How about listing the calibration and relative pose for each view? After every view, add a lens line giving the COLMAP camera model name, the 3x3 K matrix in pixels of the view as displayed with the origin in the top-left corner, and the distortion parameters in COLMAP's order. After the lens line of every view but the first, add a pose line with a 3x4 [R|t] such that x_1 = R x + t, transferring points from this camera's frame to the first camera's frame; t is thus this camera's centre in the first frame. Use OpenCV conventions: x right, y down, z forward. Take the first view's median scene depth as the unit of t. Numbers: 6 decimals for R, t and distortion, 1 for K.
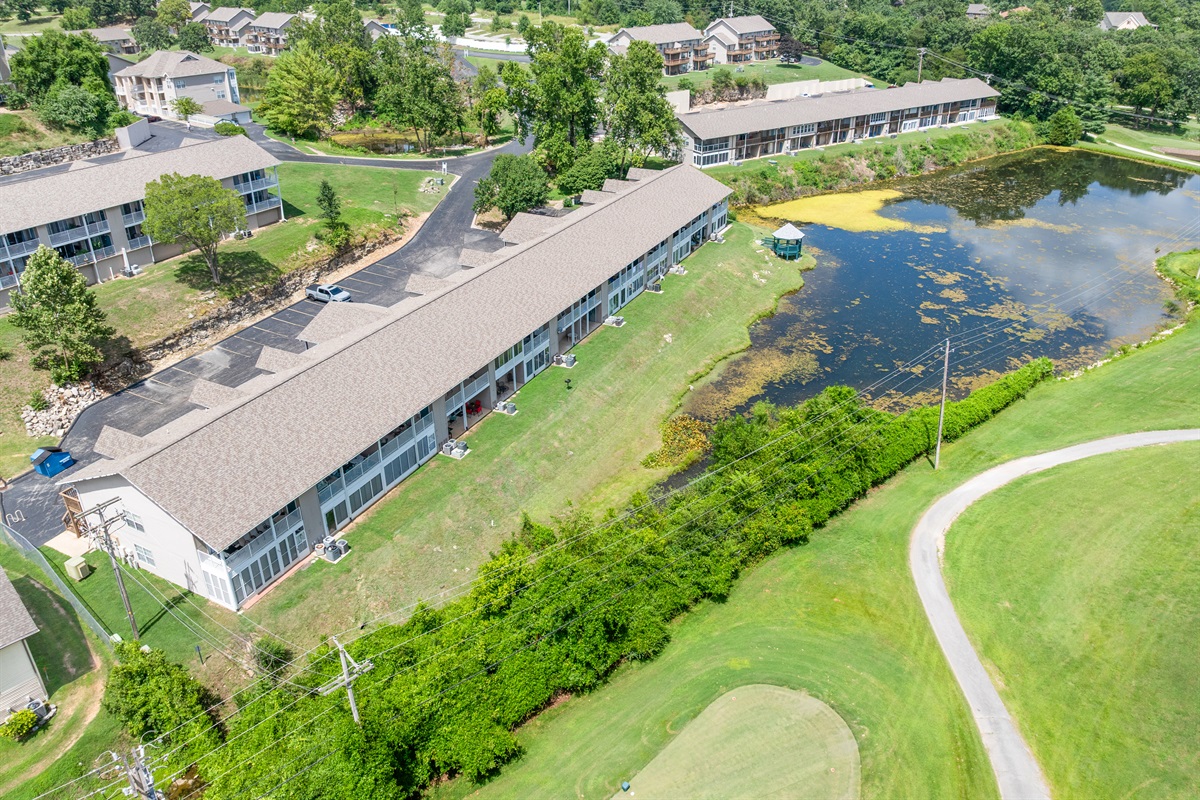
lens RADIAL K [[839.4, 0, 597.4], [0, 839.4, 371.5], [0, 0, 1]] dist [-0.039241, 0.003101]
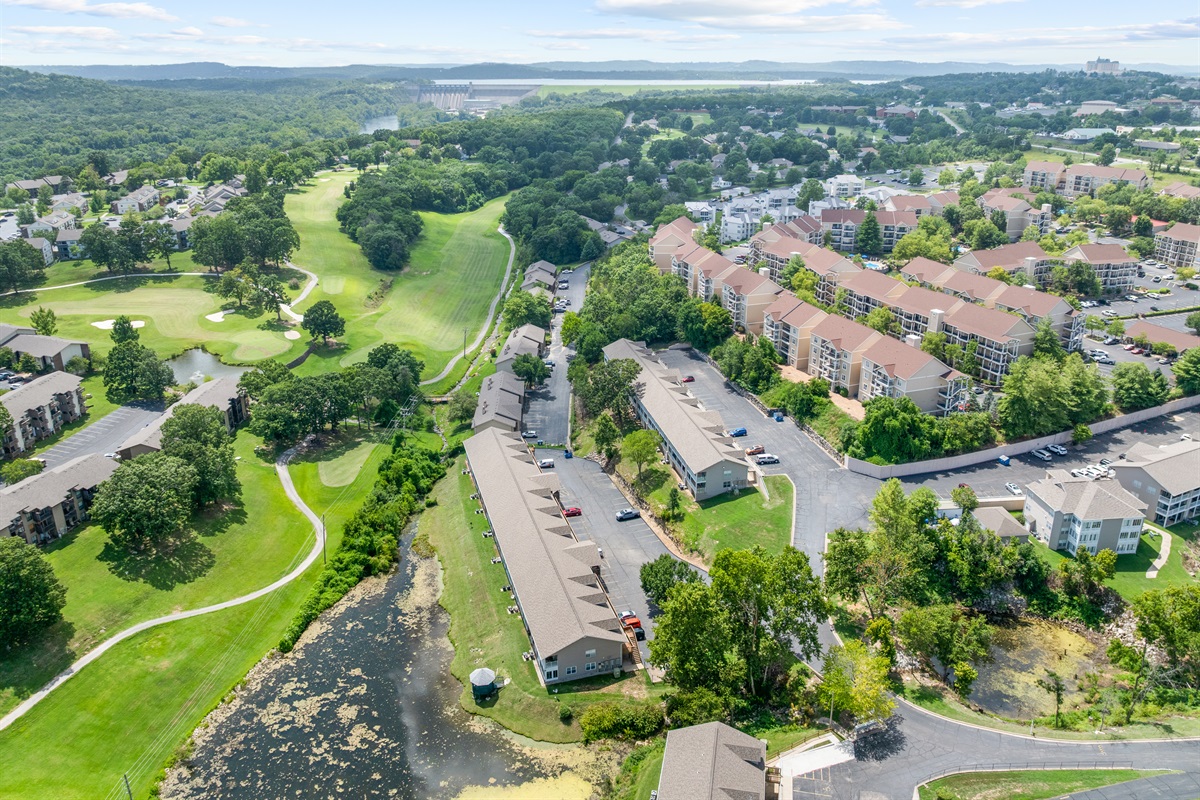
lens RADIAL K [[839.4, 0, 602.4], [0, 839.4, 352.3], [0, 0, 1]] dist [-0.039241, 0.003101]
pose [[-0.714216, 0.231714, -0.660457, 1.033329], [-0.307898, 0.743393, 0.593772, -1.676840], [0.628565, 0.627435, -0.459599, 1.769826]]
